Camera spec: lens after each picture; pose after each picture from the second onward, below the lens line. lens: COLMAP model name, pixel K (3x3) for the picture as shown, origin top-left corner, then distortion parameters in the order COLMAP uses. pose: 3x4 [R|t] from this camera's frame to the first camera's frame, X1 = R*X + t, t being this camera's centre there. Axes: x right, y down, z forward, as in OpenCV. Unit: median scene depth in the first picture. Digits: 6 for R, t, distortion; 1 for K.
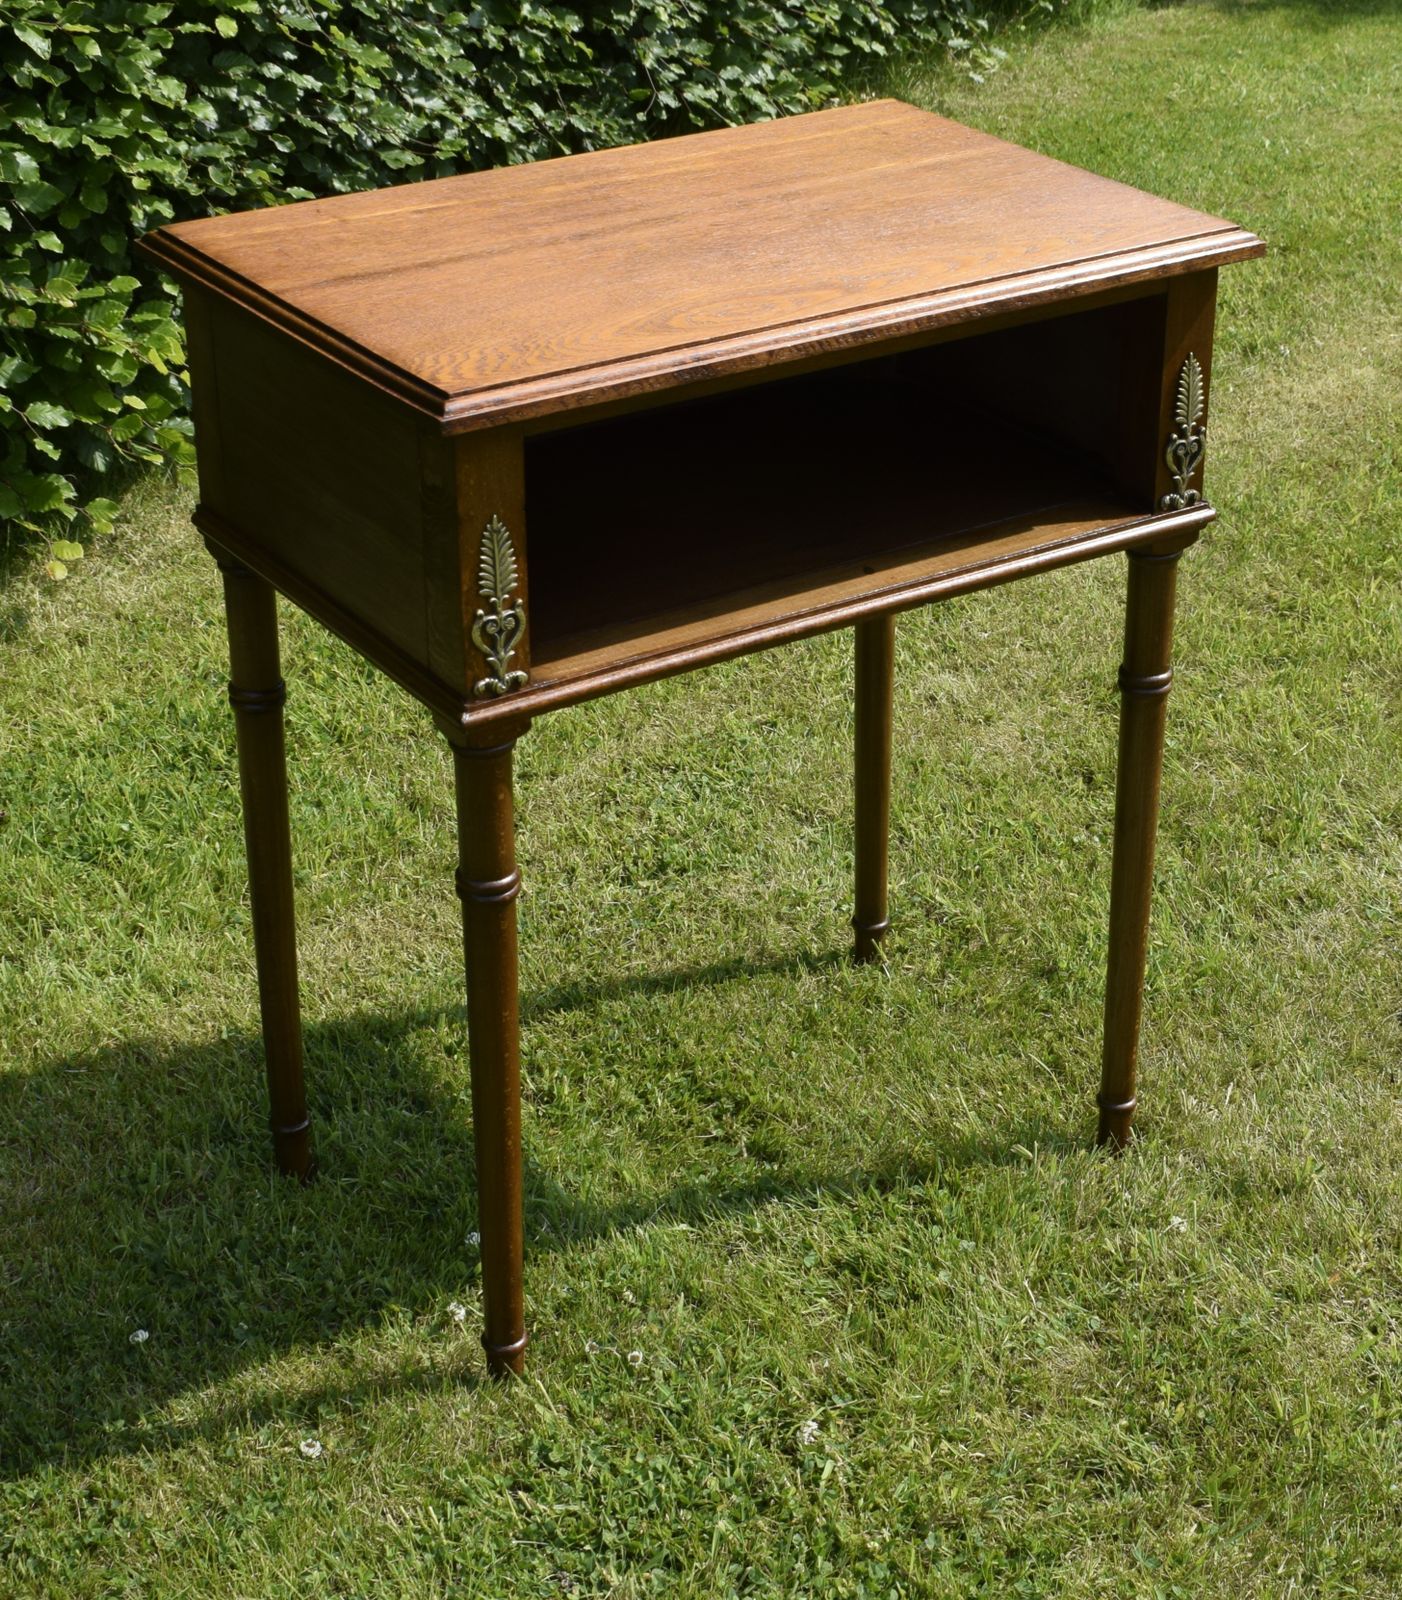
lens RADIAL K [[2977.4, 0, 837.4], [0, 2977.4, 805.8], [0, 0, 1]] dist [-0.001890, 0.080678]
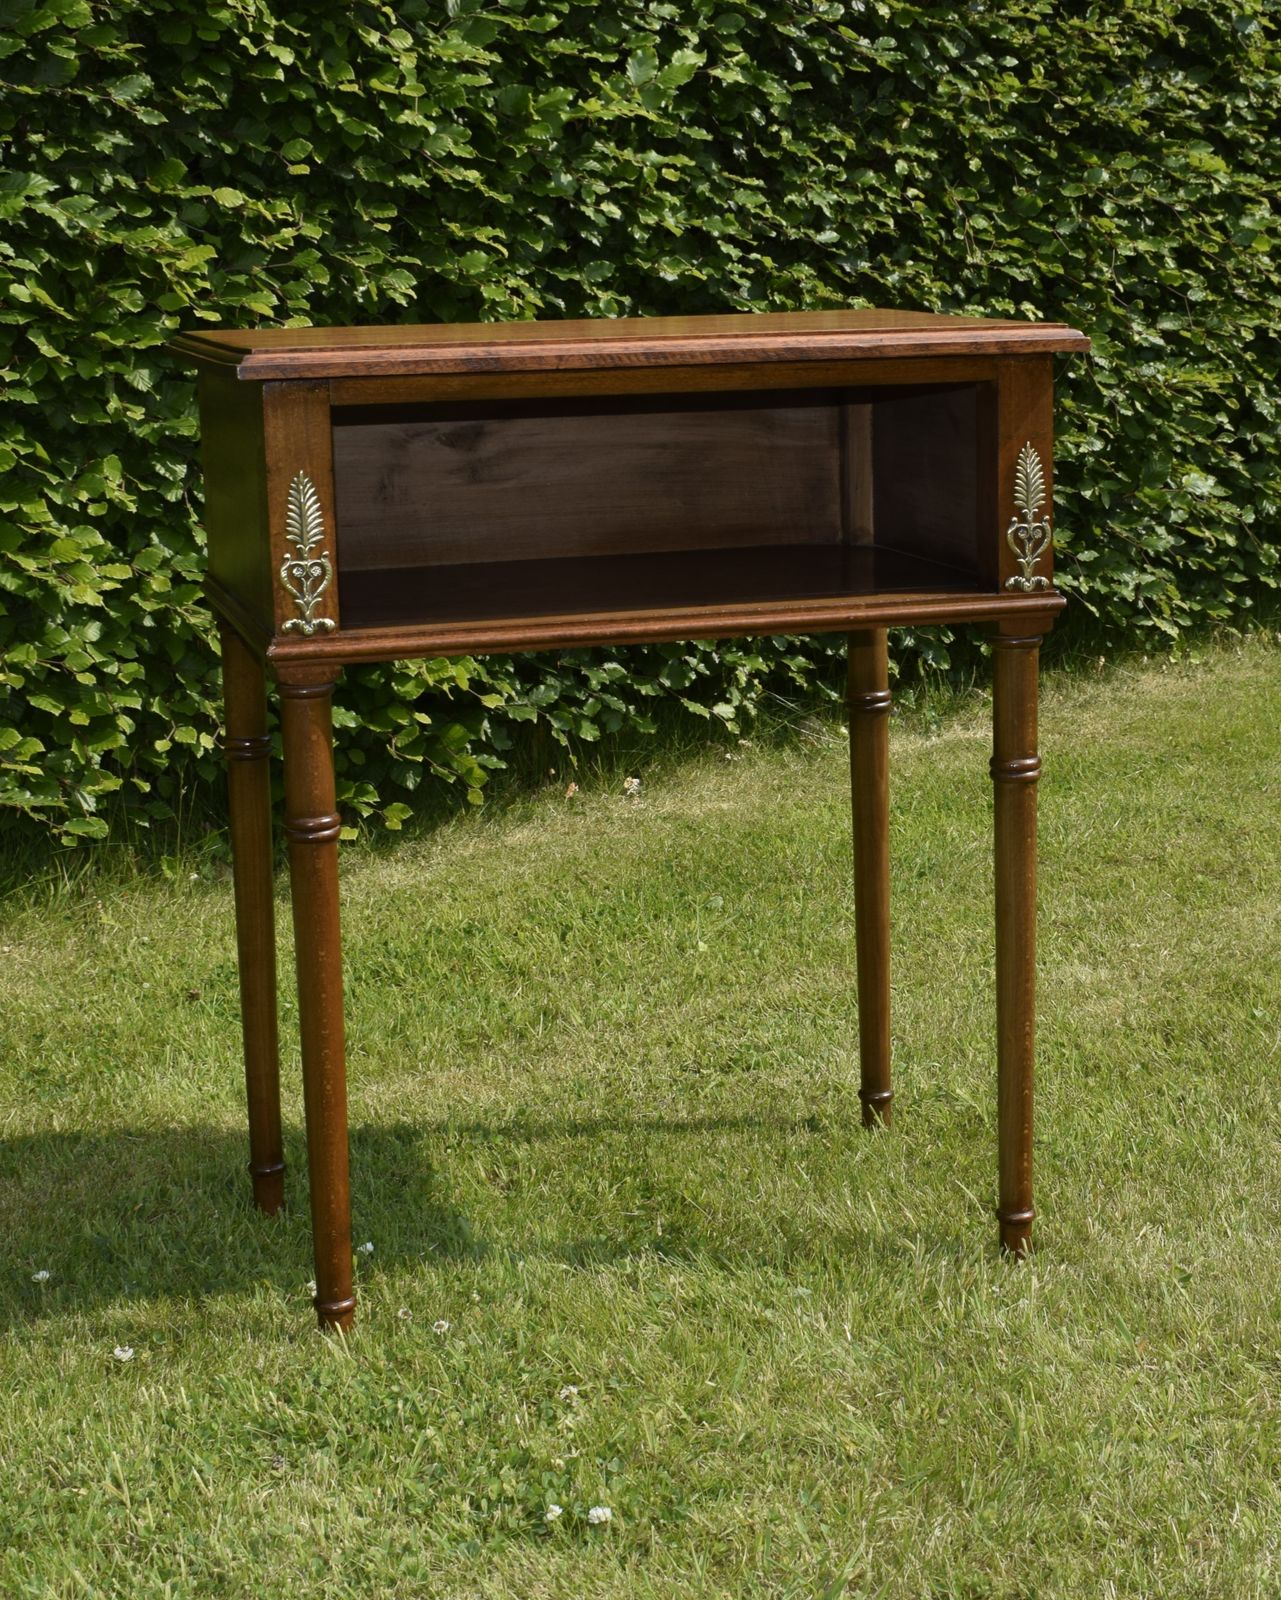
lens RADIAL K [[2835.7, 0, 801.6], [0, 2835.7, 801.6], [0, 0, 1]] dist [-0.039747, 0.077767]
pose [[0.957204, 0.026741, -0.288174, 0.338424], [-0.105217, 0.959742, -0.260432, 0.252777], [0.269609, 0.279607, 0.921483, 0.048233]]
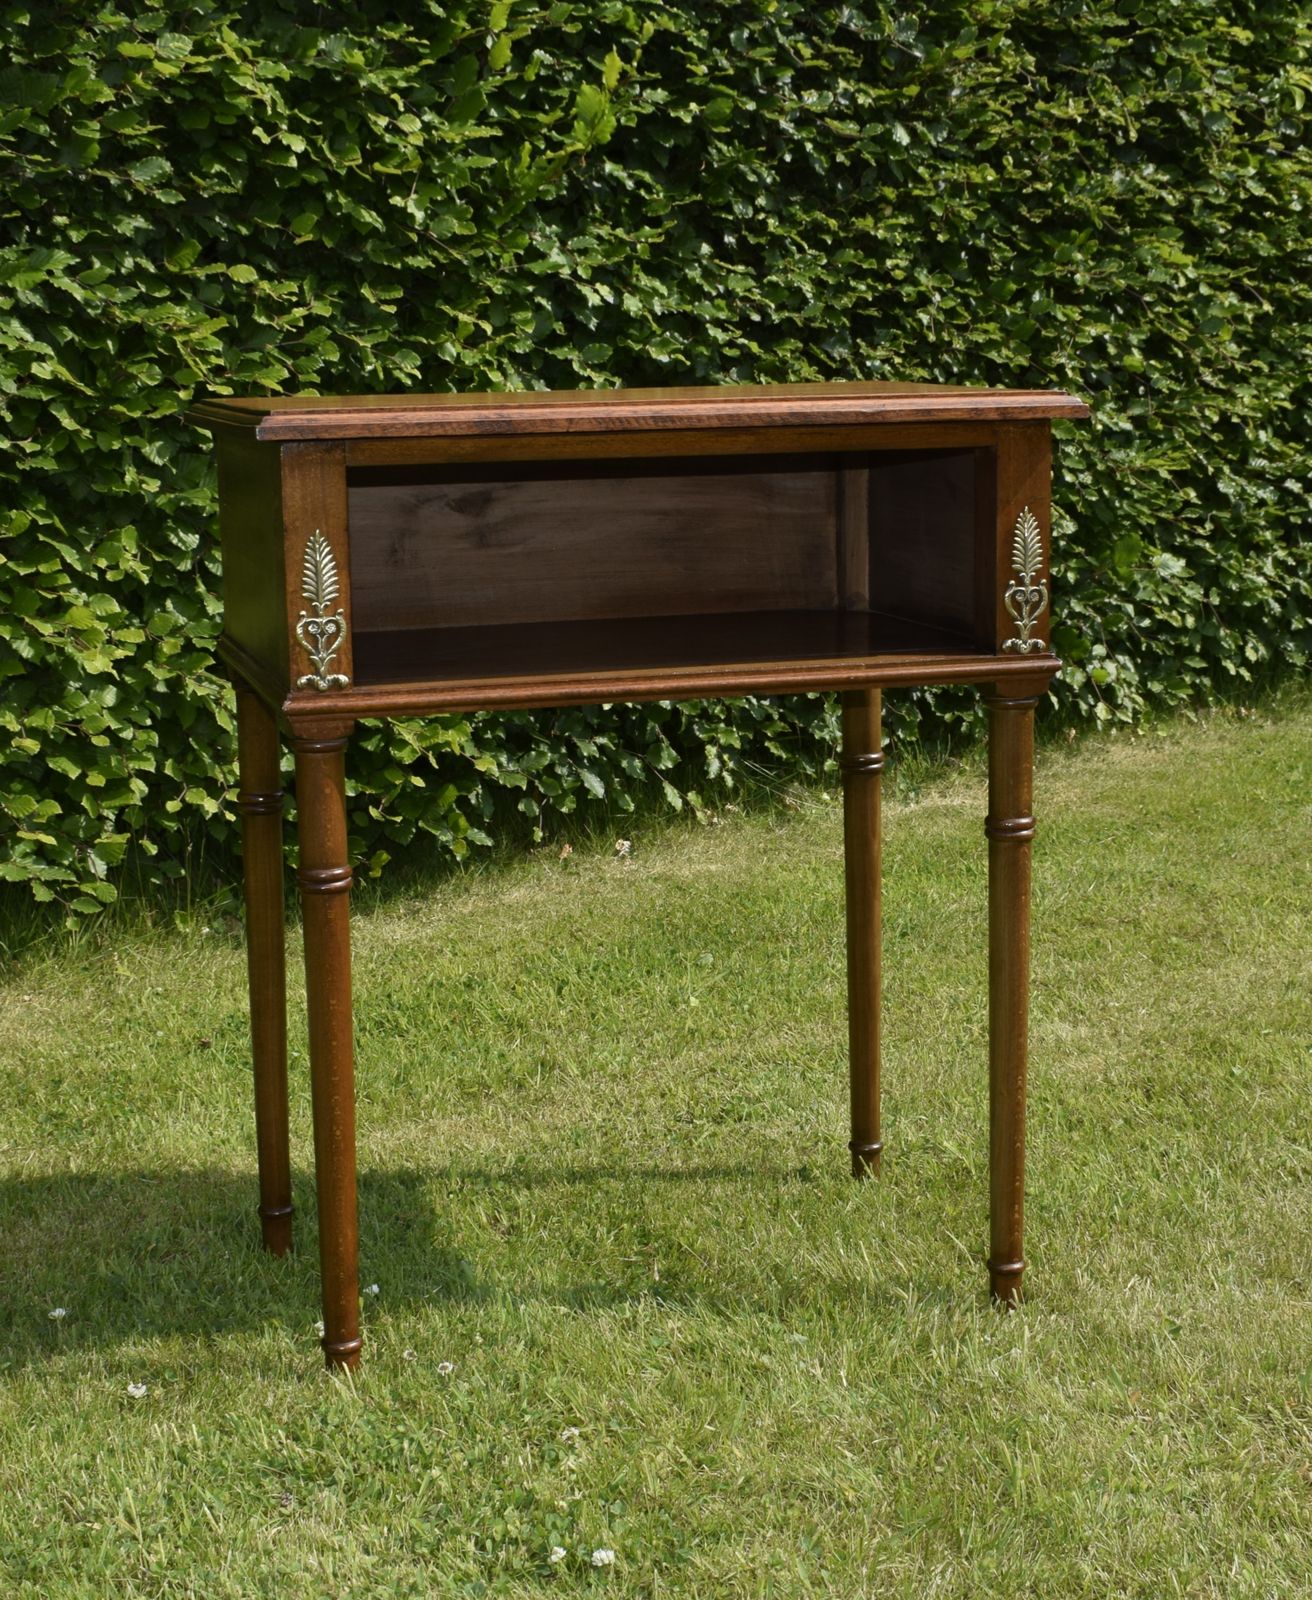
lens RADIAL K [[2669.5, 0, 680.0], [0, 2669.5, 867.5], [0, 0, 1]] dist [0.003081, -0.018601]
pose [[0.946897, 0.033497, -0.319788, 0.316088], [-0.121025, 0.958548, -0.257951, 0.249029], [0.297891, 0.282956, 0.911700, 0.081281]]
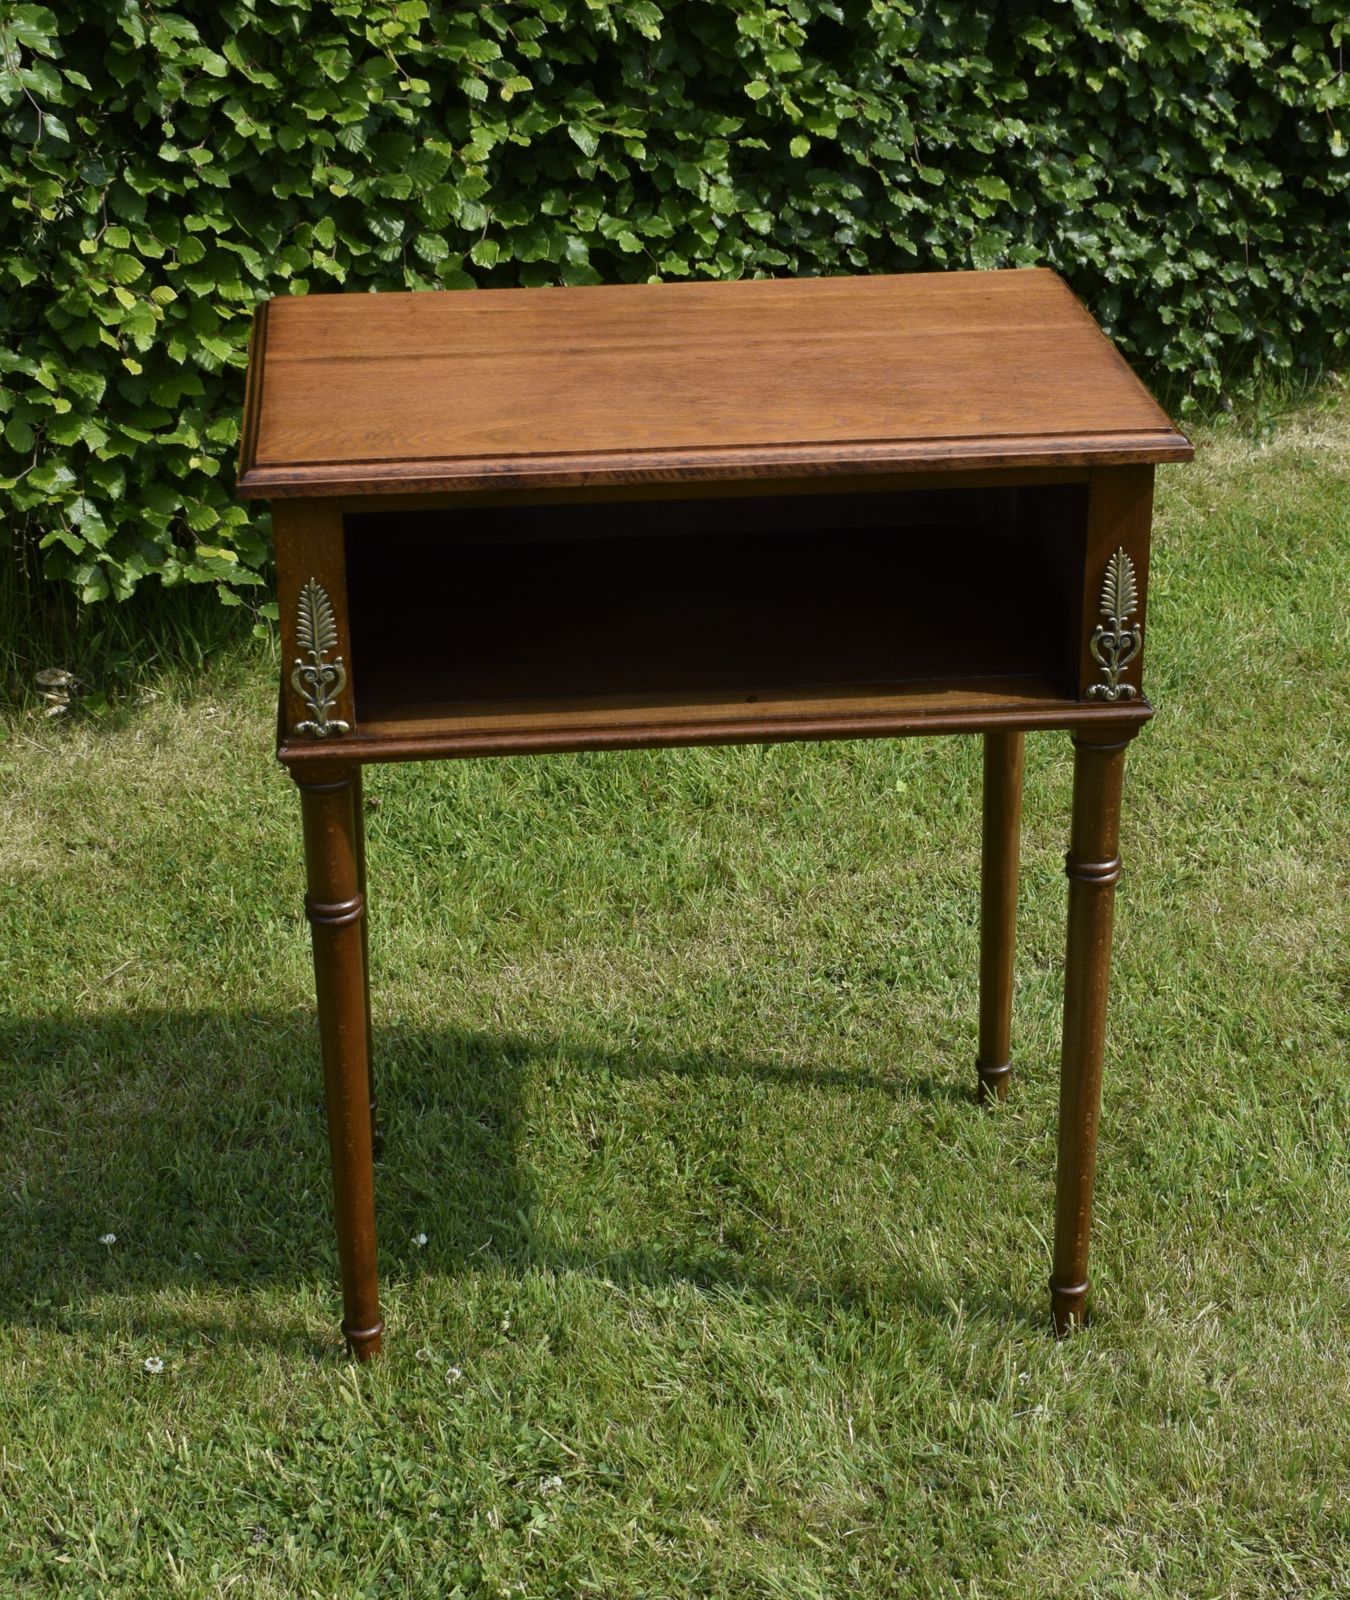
lens RADIAL K [[2969.6, 0, 762.6], [0, 2969.6, 829.4], [0, 0, 1]] dist [0.032773, -0.224241]
pose [[0.876327, 0.197625, -0.439313, 0.461752], [-0.211473, 0.977222, 0.017765, -0.051140], [0.432817, 0.077335, 0.898159, 0.059961]]
